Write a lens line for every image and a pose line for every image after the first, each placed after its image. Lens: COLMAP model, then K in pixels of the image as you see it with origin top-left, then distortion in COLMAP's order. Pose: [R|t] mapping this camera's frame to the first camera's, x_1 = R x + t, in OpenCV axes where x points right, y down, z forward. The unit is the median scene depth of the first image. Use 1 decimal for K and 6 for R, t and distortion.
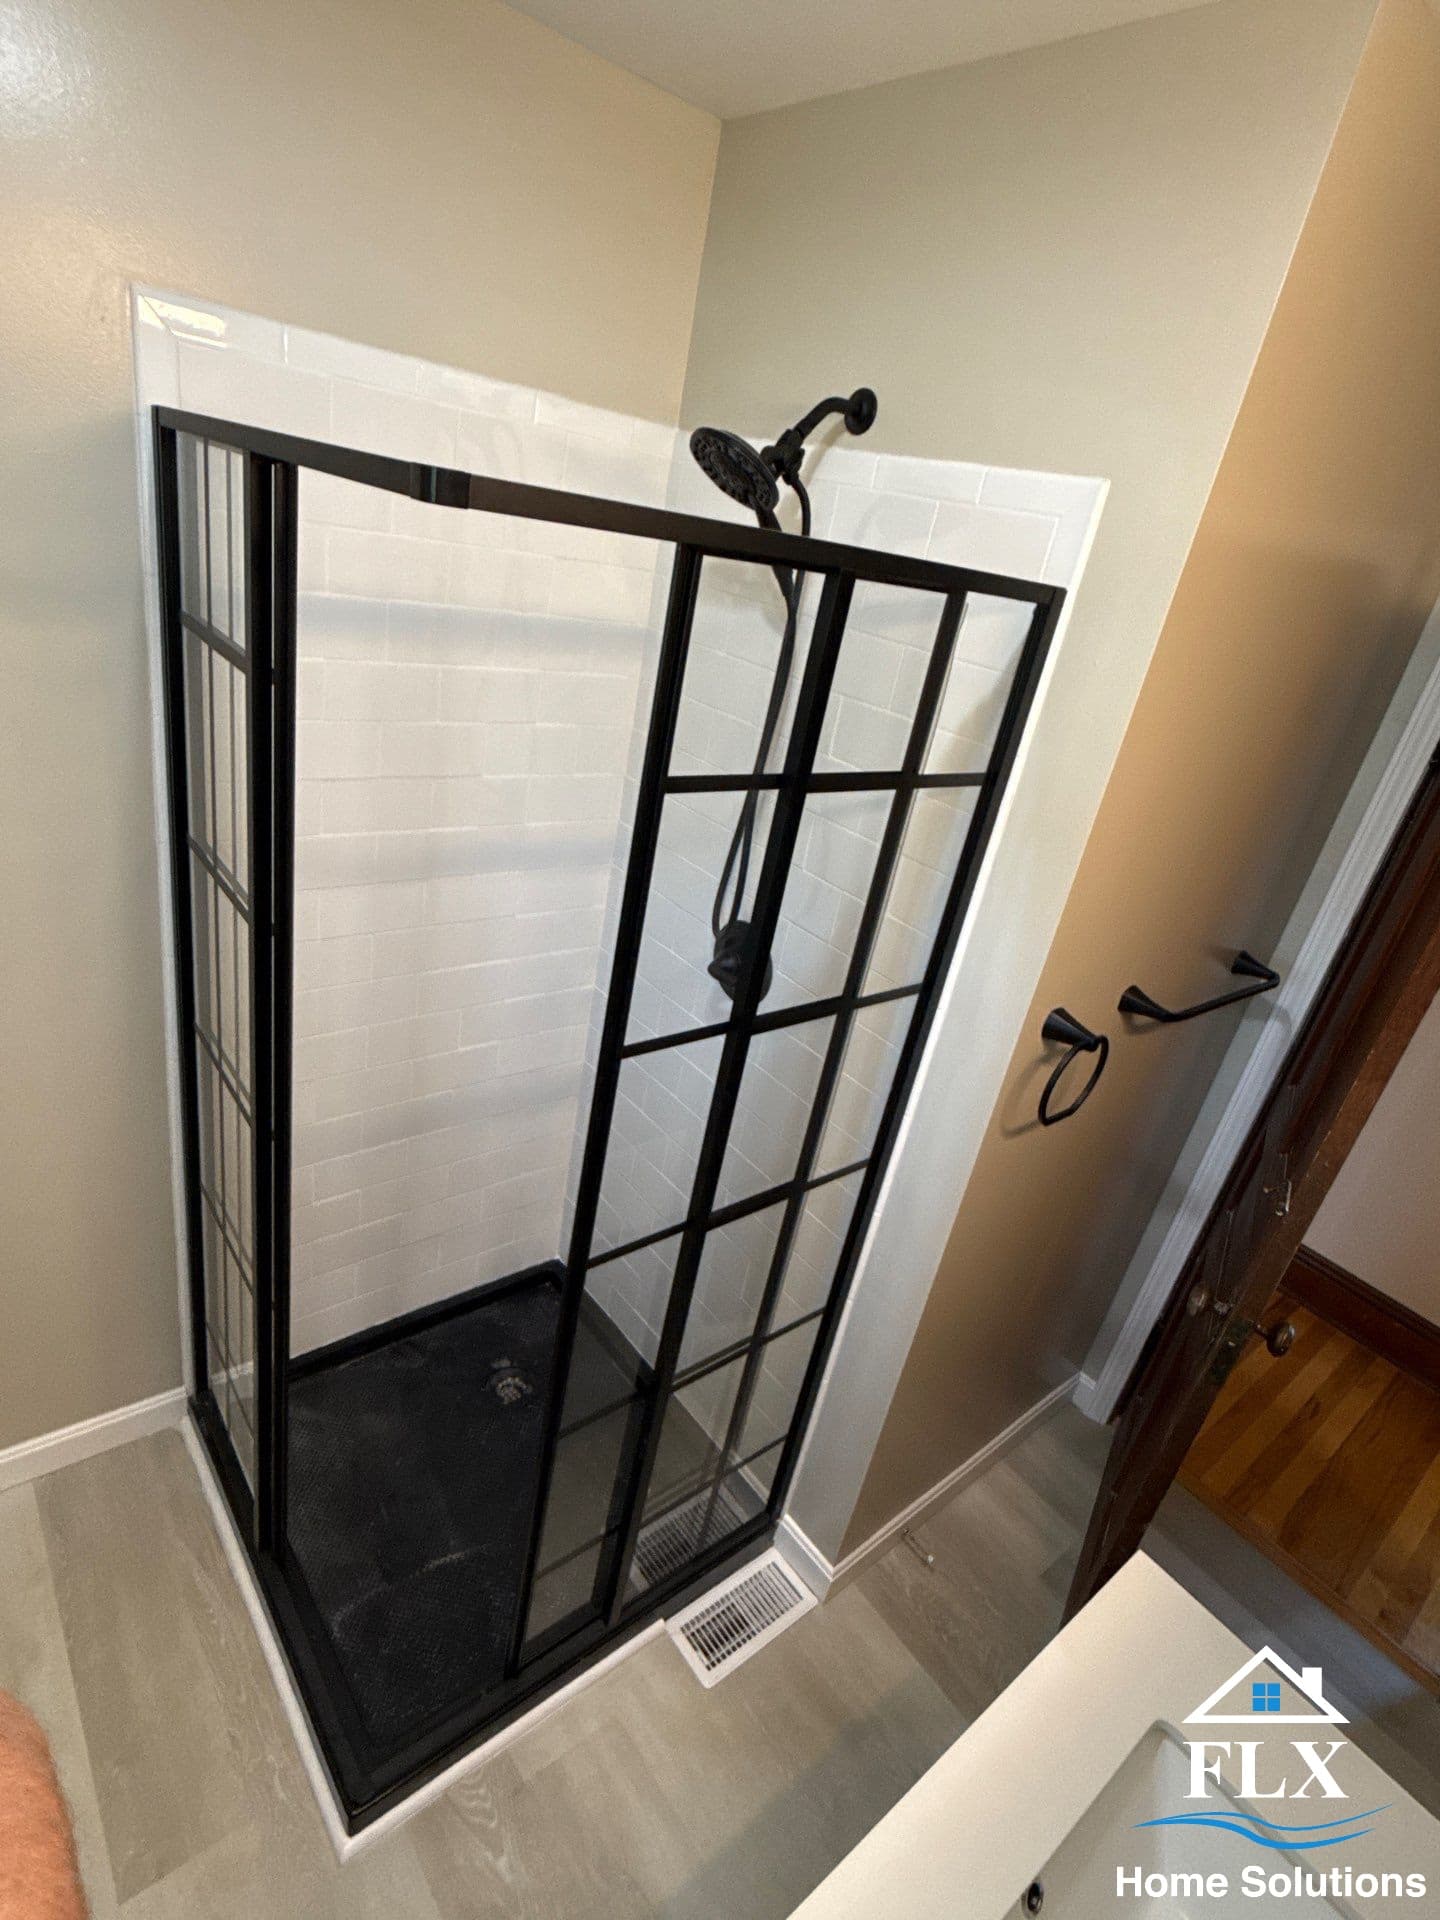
lens RADIAL K [[971.7, 0, 719.4], [0, 971.7, 955.2], [0, 0, 1]] dist [-0.015130, -0.004446]
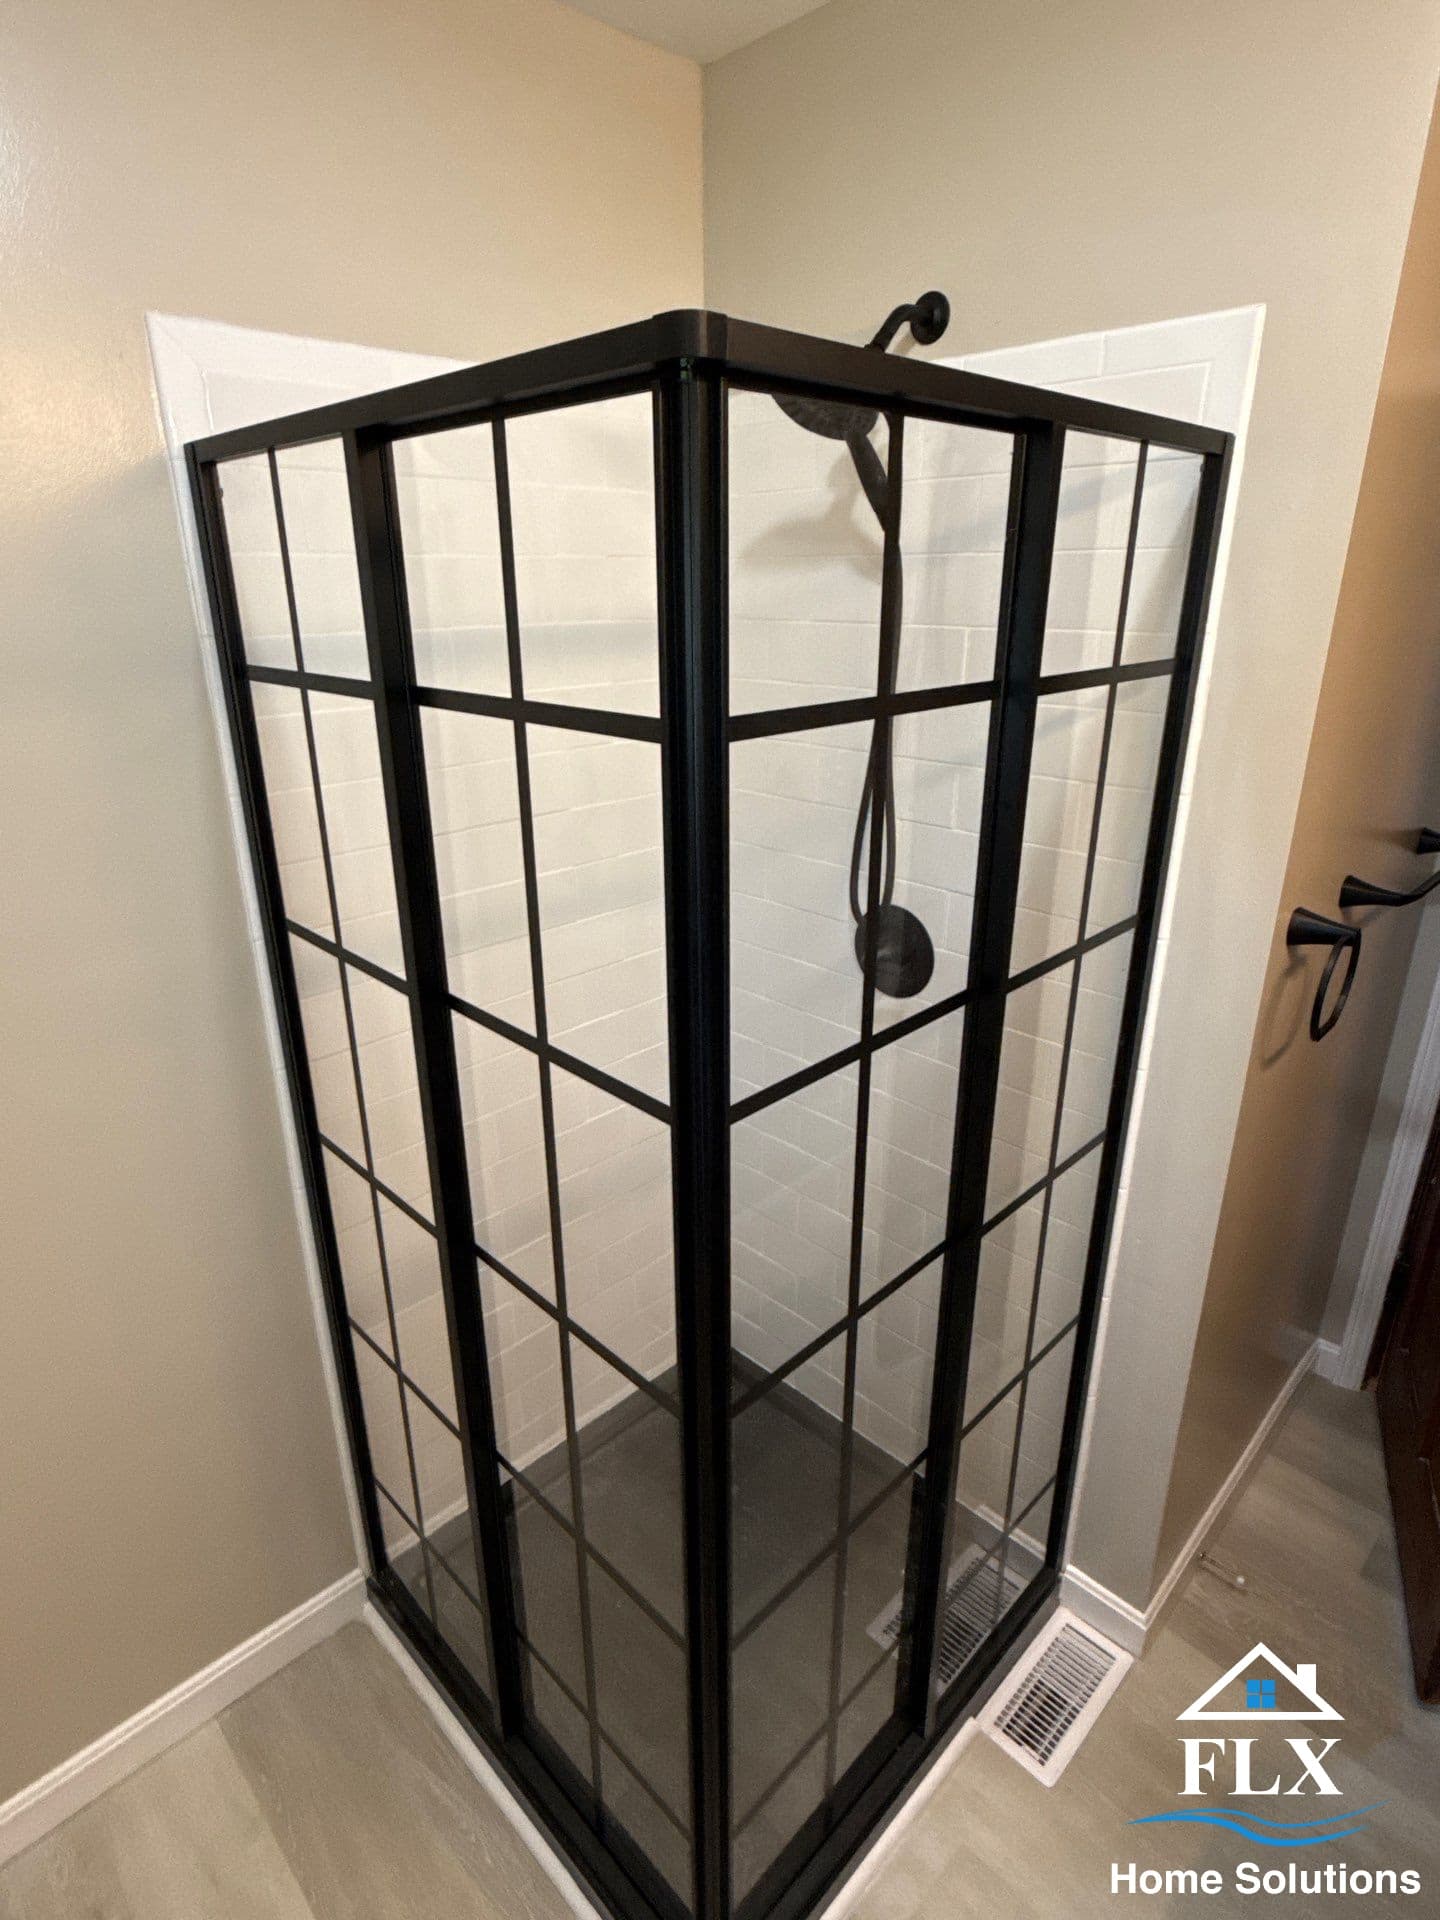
lens RADIAL K [[1025.1, 0, 721.6], [0, 1025.1, 956.7], [0, 0, 1]] dist [-0.034003, 0.006977]
pose [[0.979130, -0.201573, 0.025952, -0.161647], [0.202793, 0.977426, -0.059278, 0.038514], [-0.013417, 0.063304, 0.997904, 0.071573]]
